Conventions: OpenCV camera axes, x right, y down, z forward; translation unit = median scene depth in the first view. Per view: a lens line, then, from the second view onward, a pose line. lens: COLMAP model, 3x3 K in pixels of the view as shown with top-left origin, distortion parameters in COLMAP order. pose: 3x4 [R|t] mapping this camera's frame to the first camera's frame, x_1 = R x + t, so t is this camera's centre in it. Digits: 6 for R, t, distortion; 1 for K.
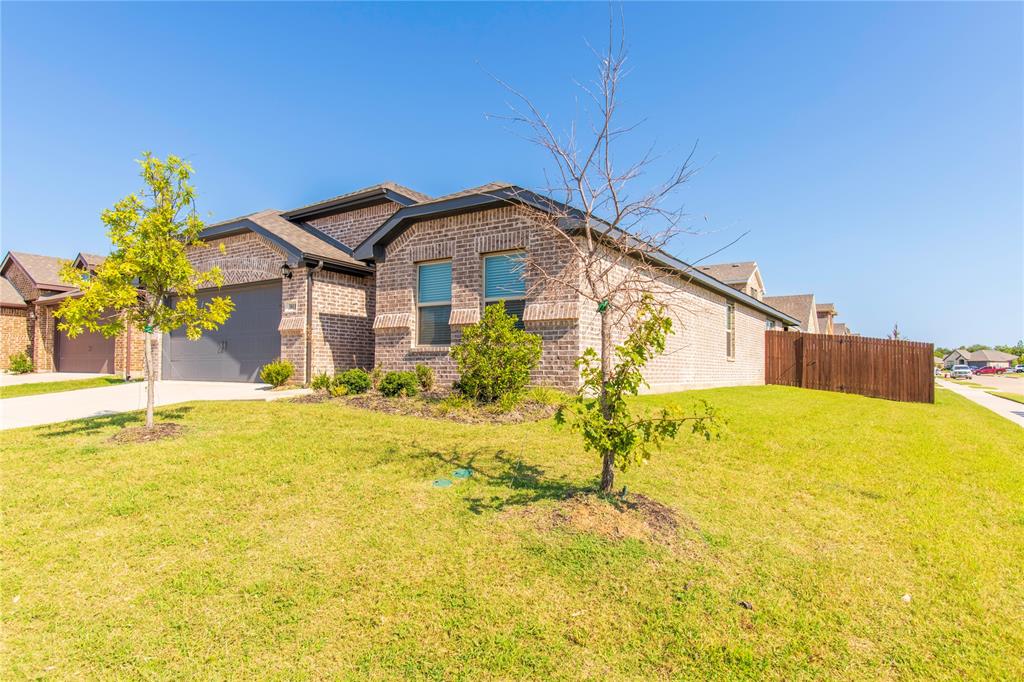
lens RADIAL K [[591.0, 0, 506.0], [0, 591.0, 345.9], [0, 0, 1]] dist [0.000736, -0.008913]
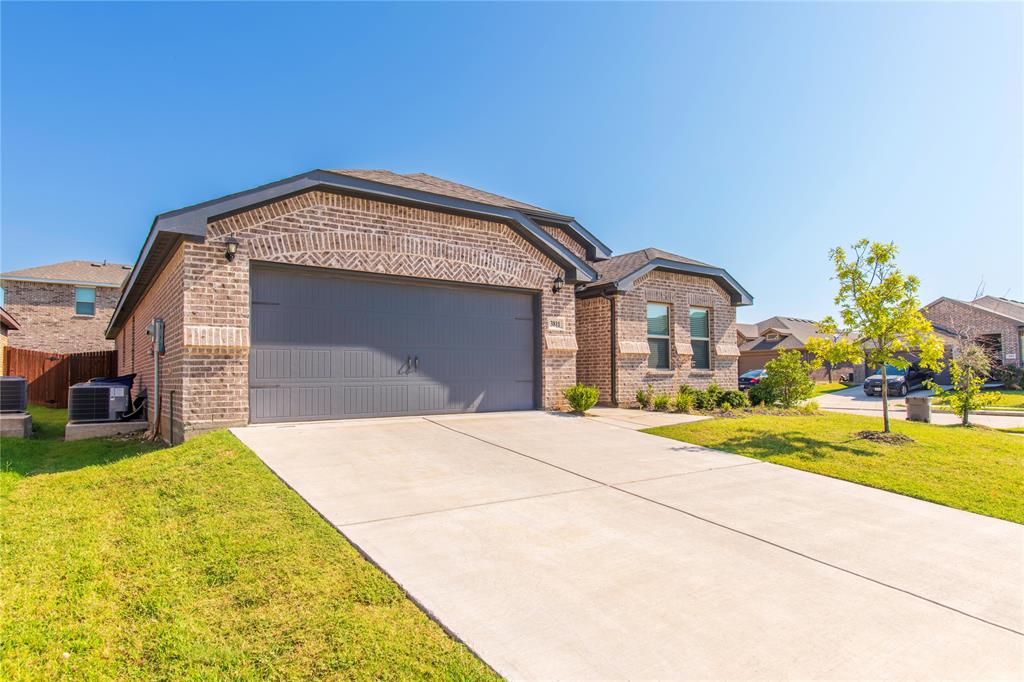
lens RADIAL K [[591.0, 0, 506.5], [0, 591.0, 343.7], [0, 0, 1]] dist [0.000736, -0.008913]
pose [[0.349318, 0.046245, 0.935863, -1.249257], [-0.024902, 0.998887, -0.040065, 0.002277], [-0.936673, -0.009309, 0.350080, 0.757118]]
